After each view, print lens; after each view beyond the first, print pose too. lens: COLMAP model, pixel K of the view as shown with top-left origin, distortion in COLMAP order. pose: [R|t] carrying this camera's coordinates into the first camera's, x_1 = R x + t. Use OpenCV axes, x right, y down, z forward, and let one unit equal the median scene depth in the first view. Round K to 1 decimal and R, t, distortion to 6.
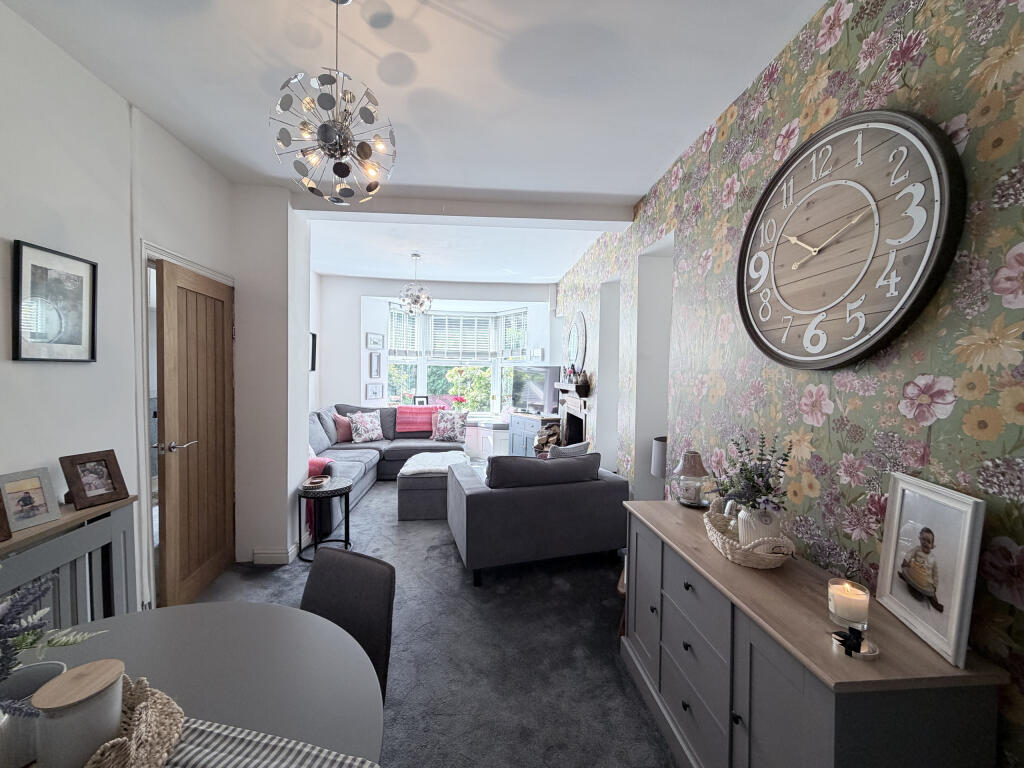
lens RADIAL K [[410.8, 0, 510.8], [0, 410.8, 381.5], [0, 0, 1]] dist [0.000220, -0.000007]
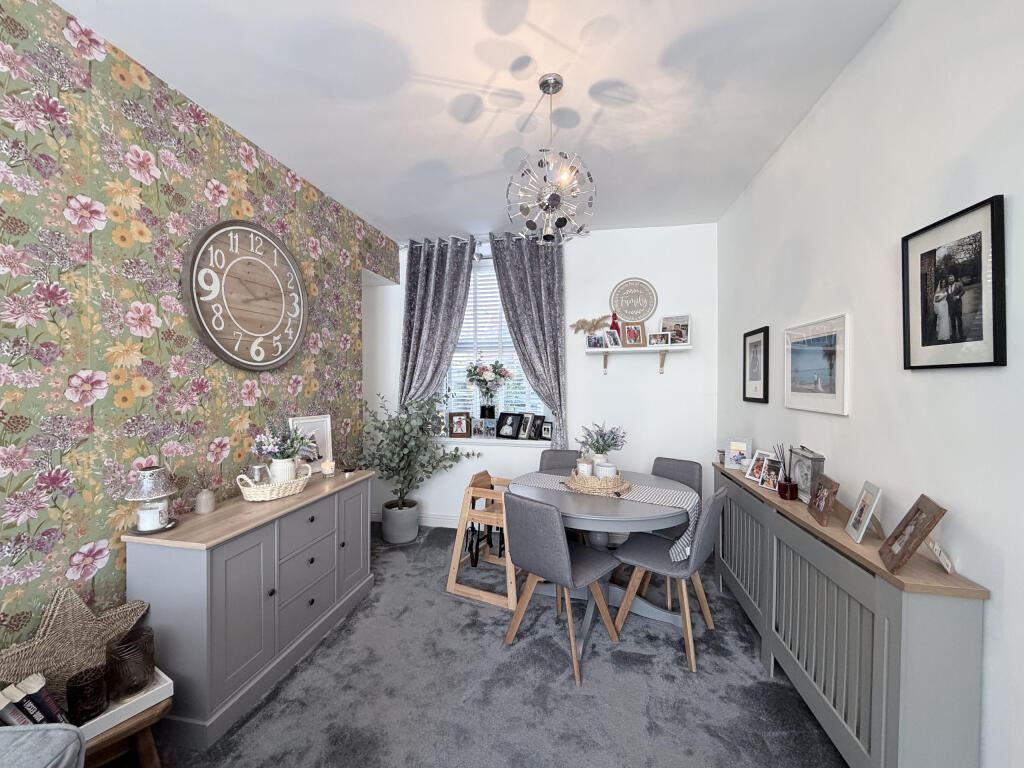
lens RADIAL K [[410.8, 0, 510.2], [0, 410.8, 385.0], [0, 0, 1]] dist [0.000220, -0.000007]
pose [[-0.961202, -0.022251, 0.274945, -0.607019], [-0.013911, 0.999383, 0.032245, -0.035802], [-0.275493, 0.027169, -0.960919, 2.072864]]
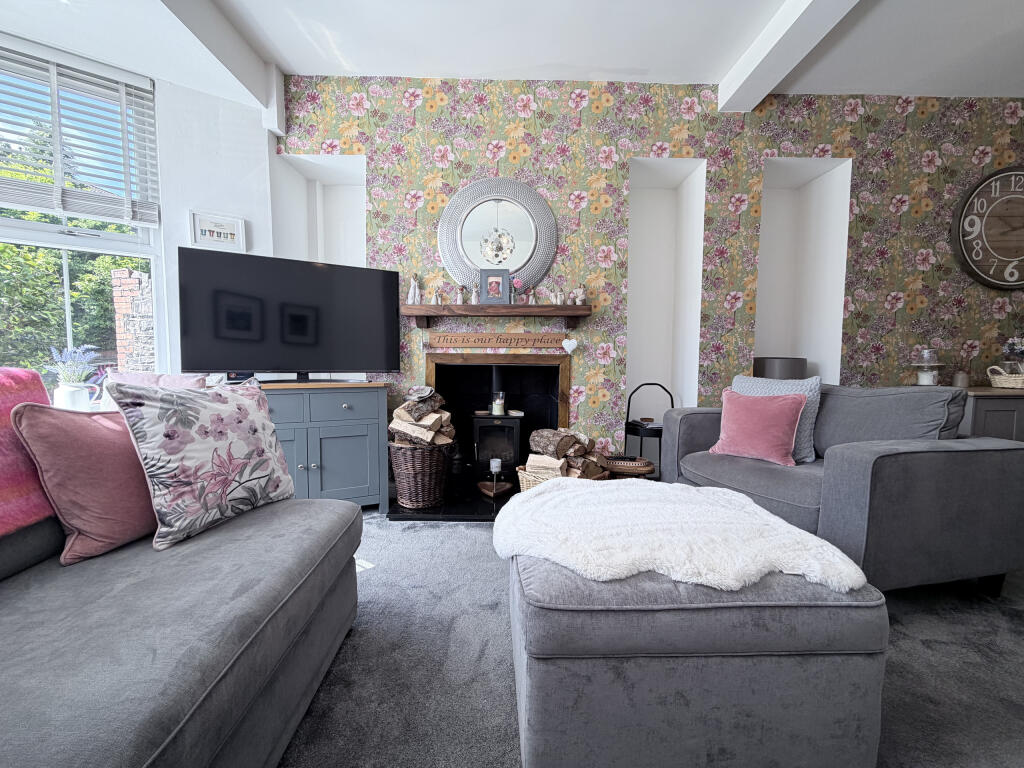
lens RADIAL K [[410.8, 0, 509.2], [0, 410.8, 382.7], [0, 0, 1]] dist [0.000220, -0.000007]
pose [[0.063907, -0.075447, 0.995100, -1.285500], [0.017359, 0.997071, 0.074481, 0.208070], [-0.997805, 0.012514, 0.065029, 2.975493]]
